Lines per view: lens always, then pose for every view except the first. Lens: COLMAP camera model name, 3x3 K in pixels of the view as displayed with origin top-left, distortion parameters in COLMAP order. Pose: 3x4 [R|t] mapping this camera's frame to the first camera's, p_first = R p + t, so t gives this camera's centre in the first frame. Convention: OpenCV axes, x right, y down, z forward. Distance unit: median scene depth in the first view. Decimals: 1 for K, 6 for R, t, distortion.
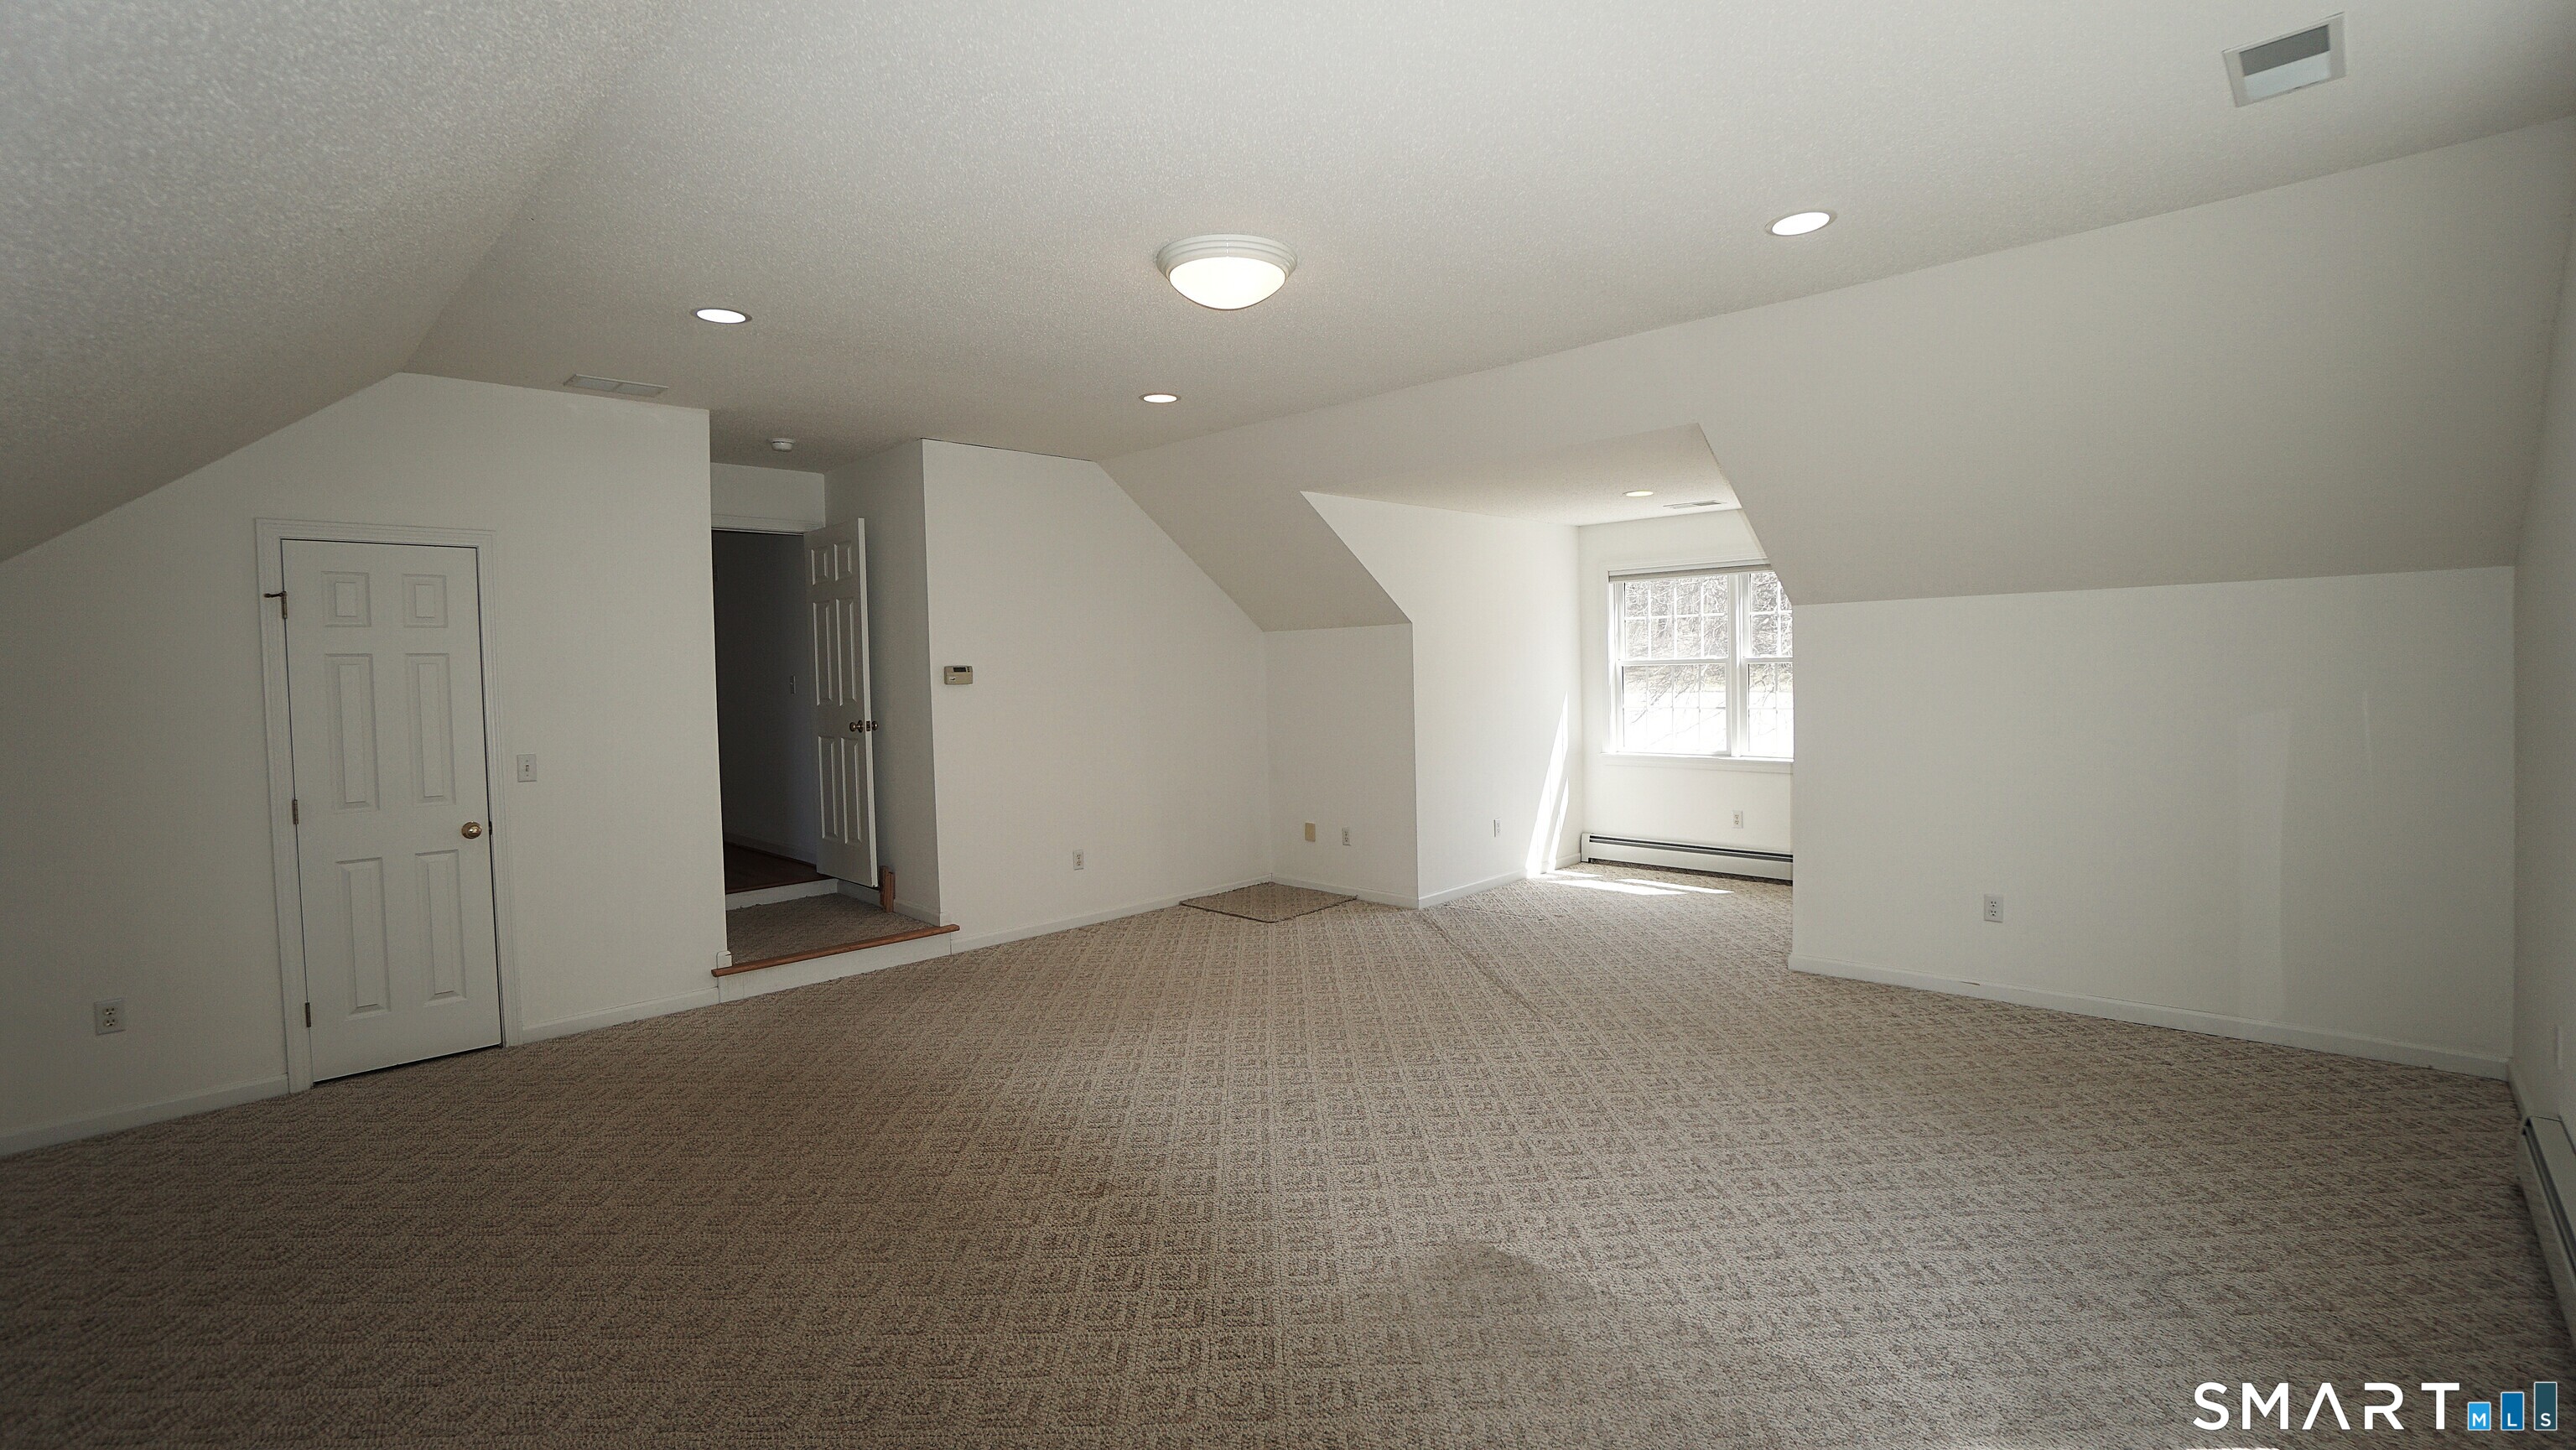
lens RADIAL K [[1142.6, 0, 1291.2], [0, 1142.6, 717.8], [0, 0, 1]] dist [-0.013268, 0.003399]
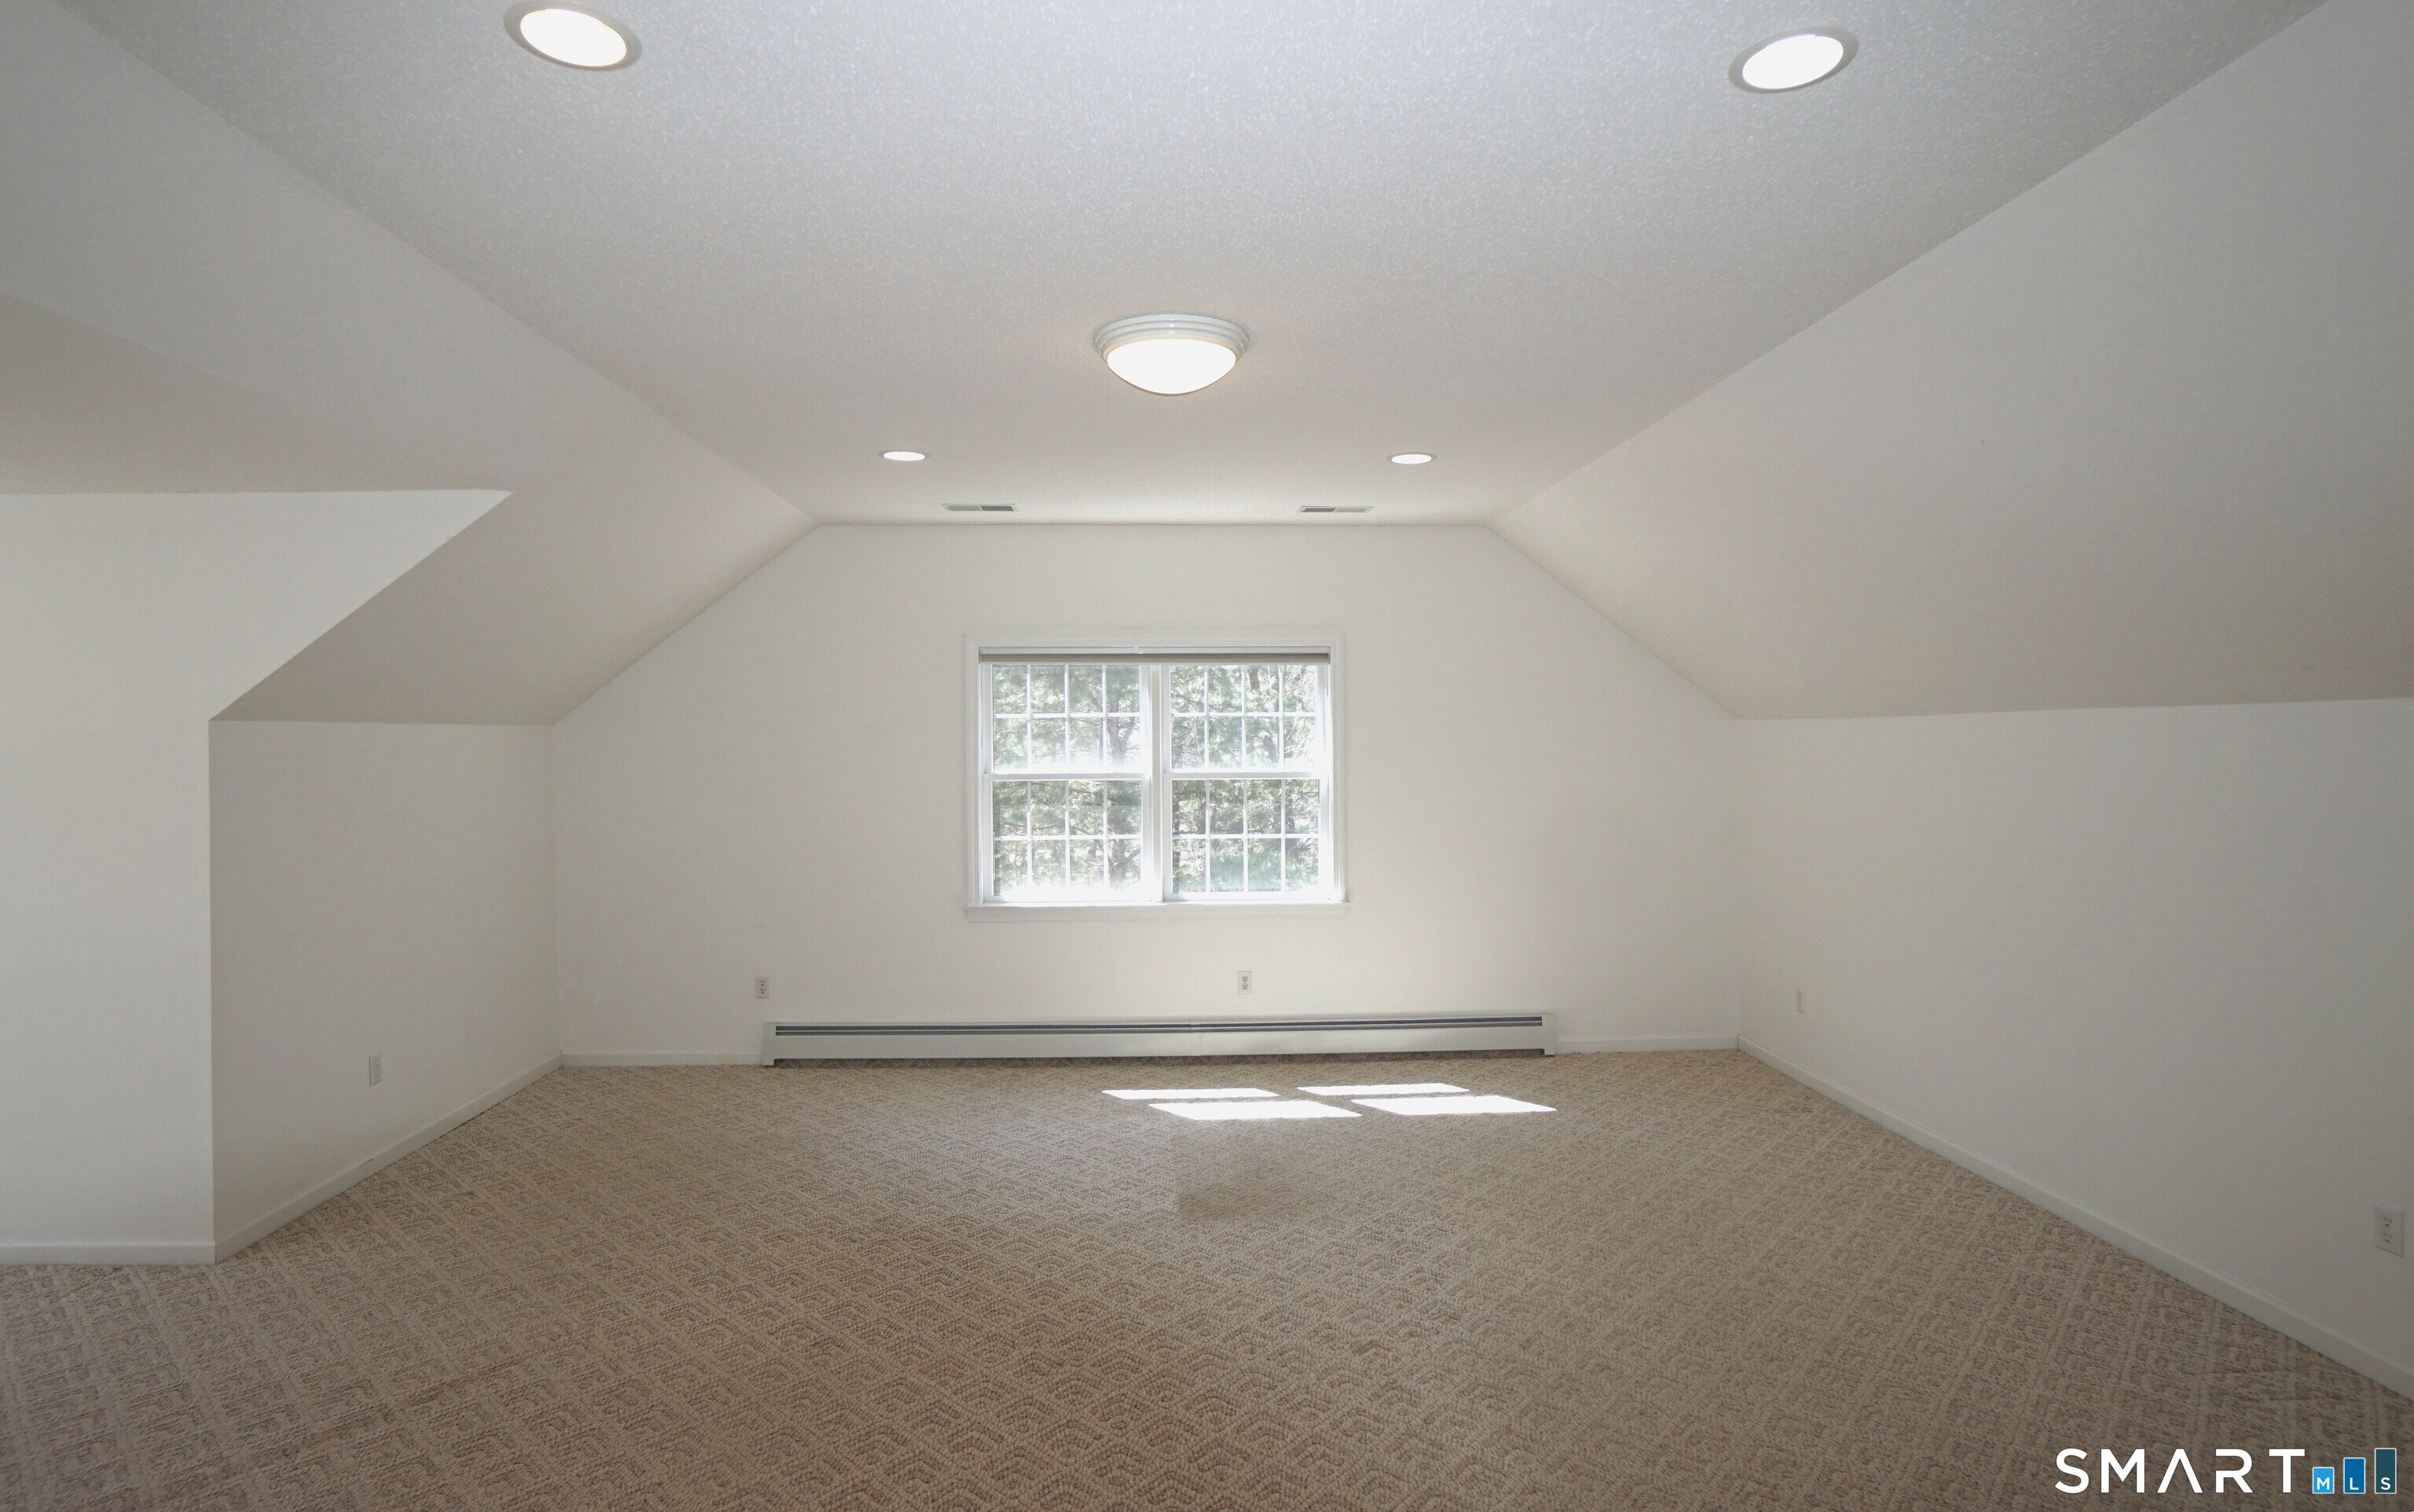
lens RADIAL K [[1257.1, 0, 1198.4], [0, 1257.1, 755.9], [0, 0, 1]] dist [-0.024178, 0.002446]
pose [[-0.728706, 0.020253, 0.684527, -0.783883], [0.050124, 0.998459, 0.023818, -0.101766], [-0.682990, 0.051668, -0.728598, 1.831371]]
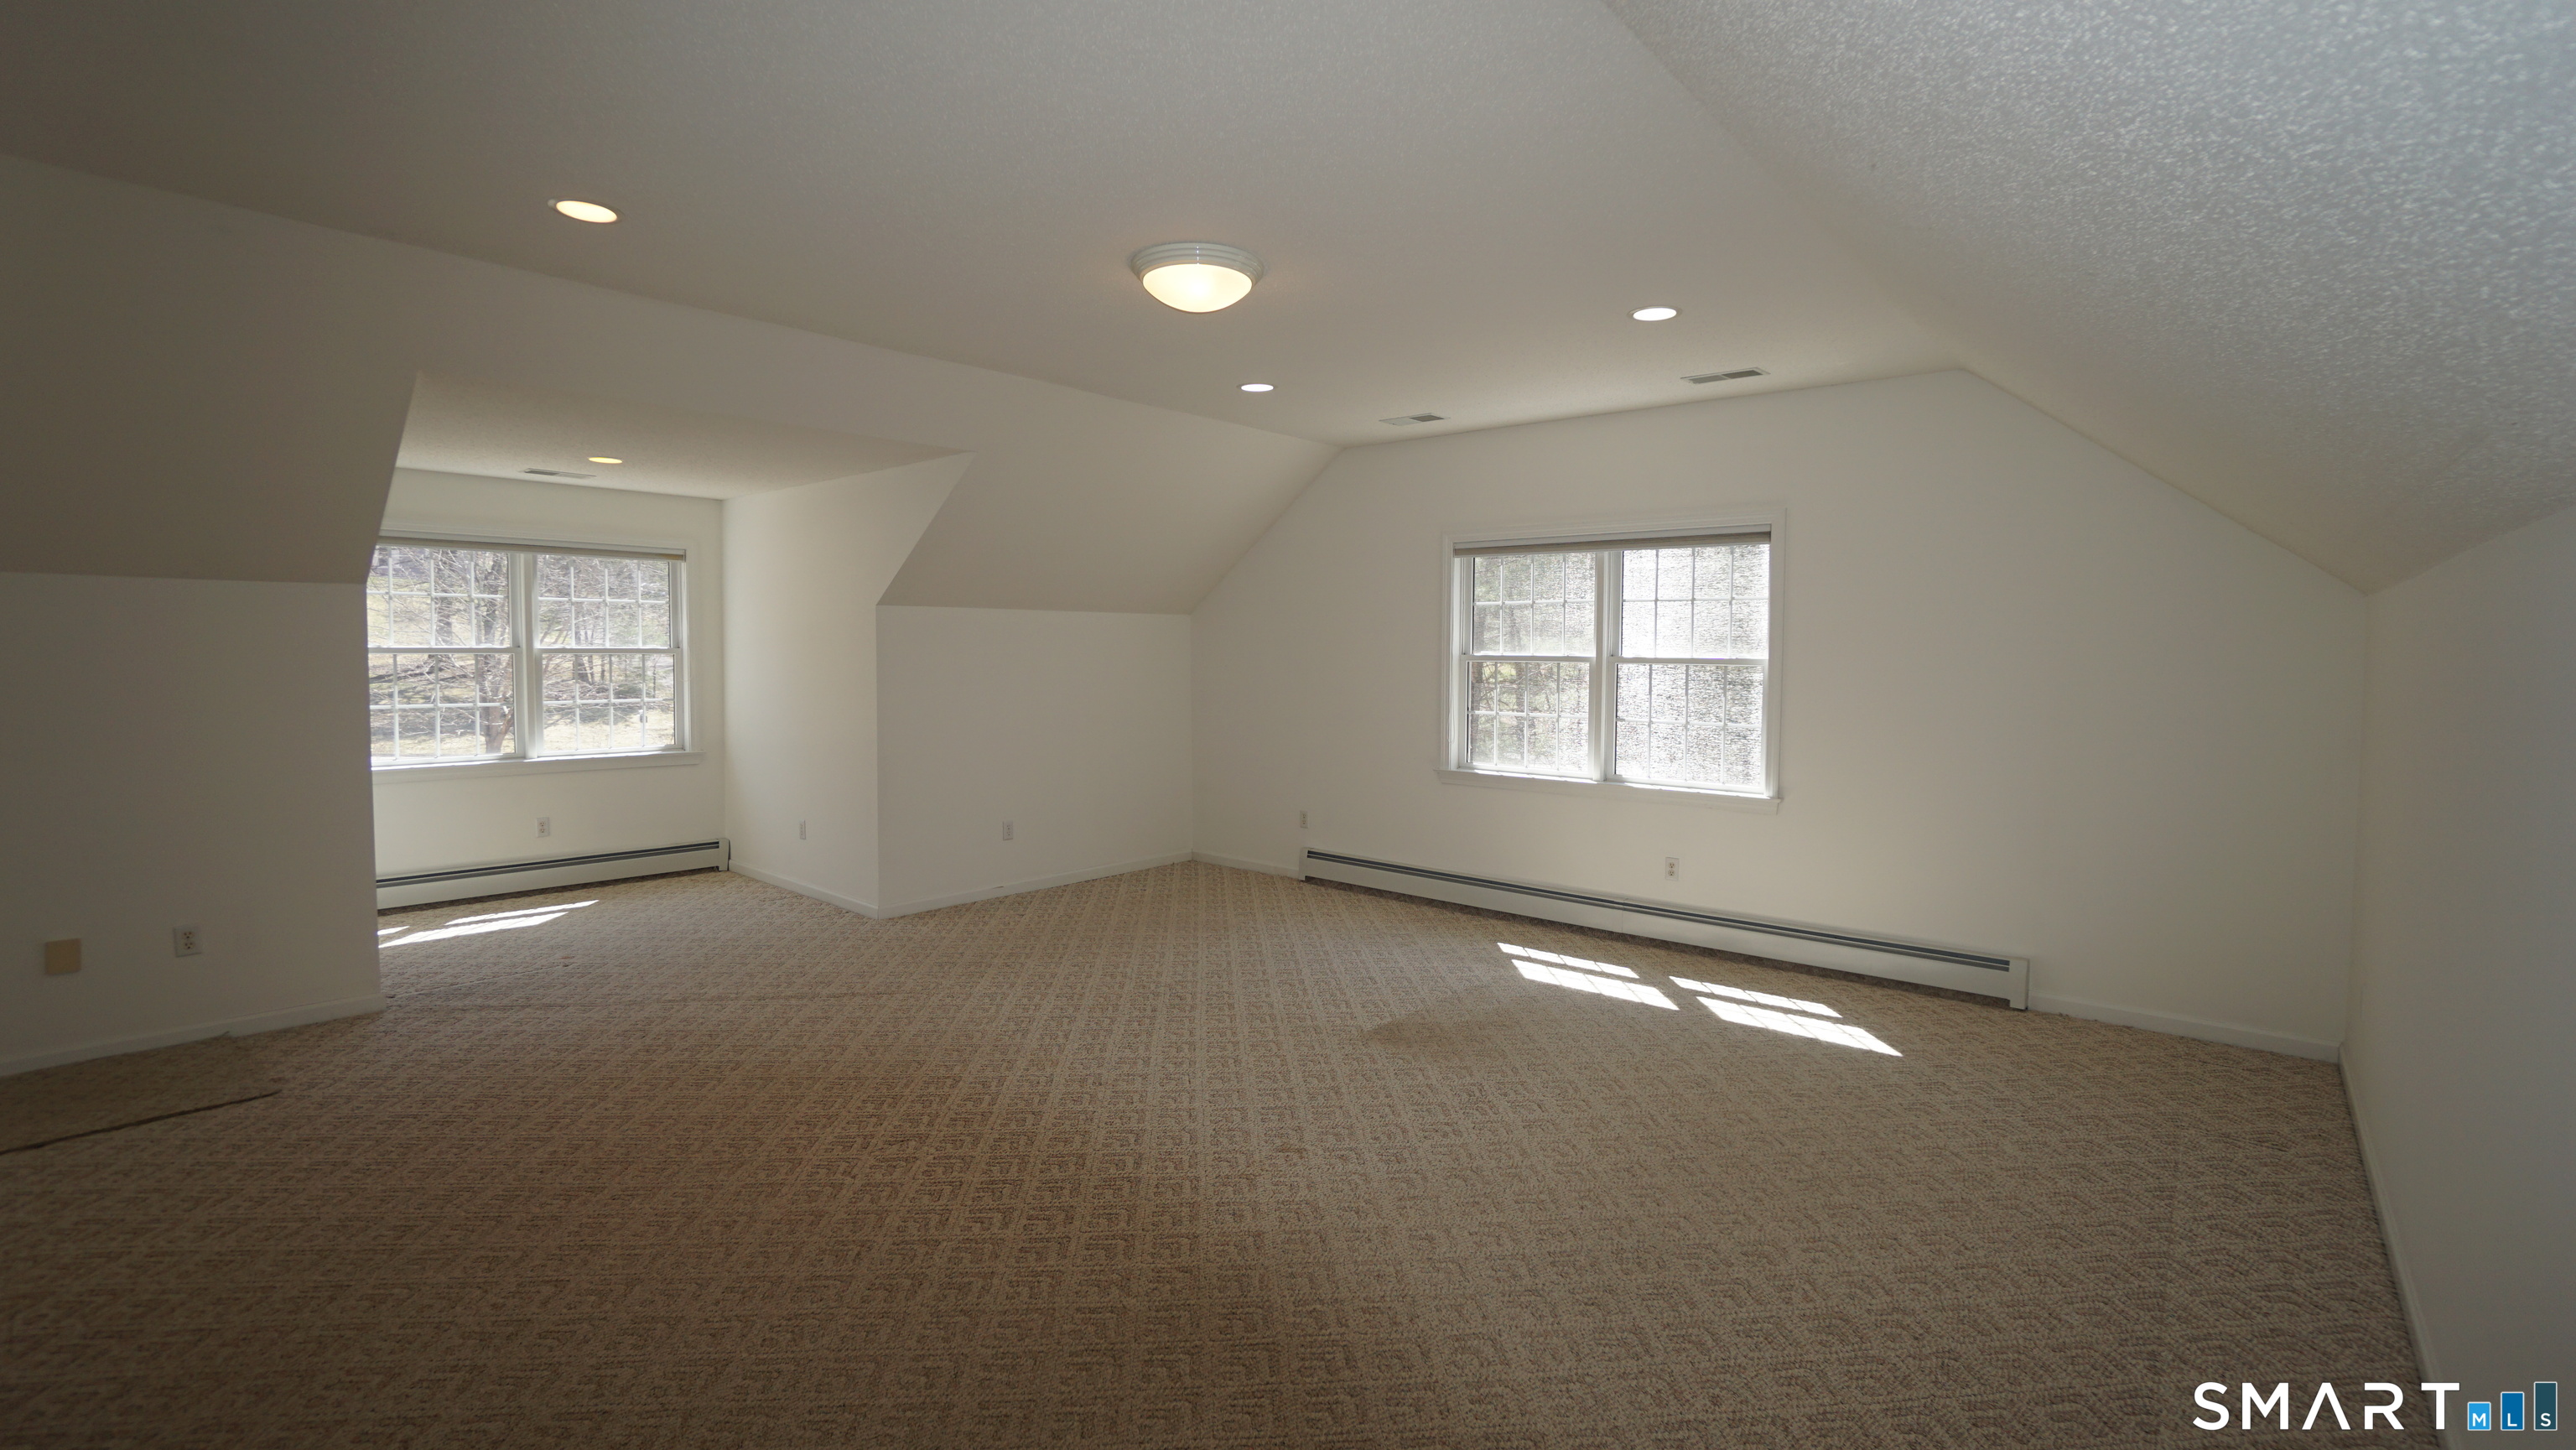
lens RADIAL K [[1142.6, 0, 1282.3], [0, 1142.6, 722.8], [0, 0, 1]] dist [-0.013268, 0.003399]
pose [[-0.054138, -0.040693, 0.997704, -1.204175], [0.037055, 0.998399, 0.042732, -0.021128], [-0.997846, 0.039283, -0.052544, 1.056494]]
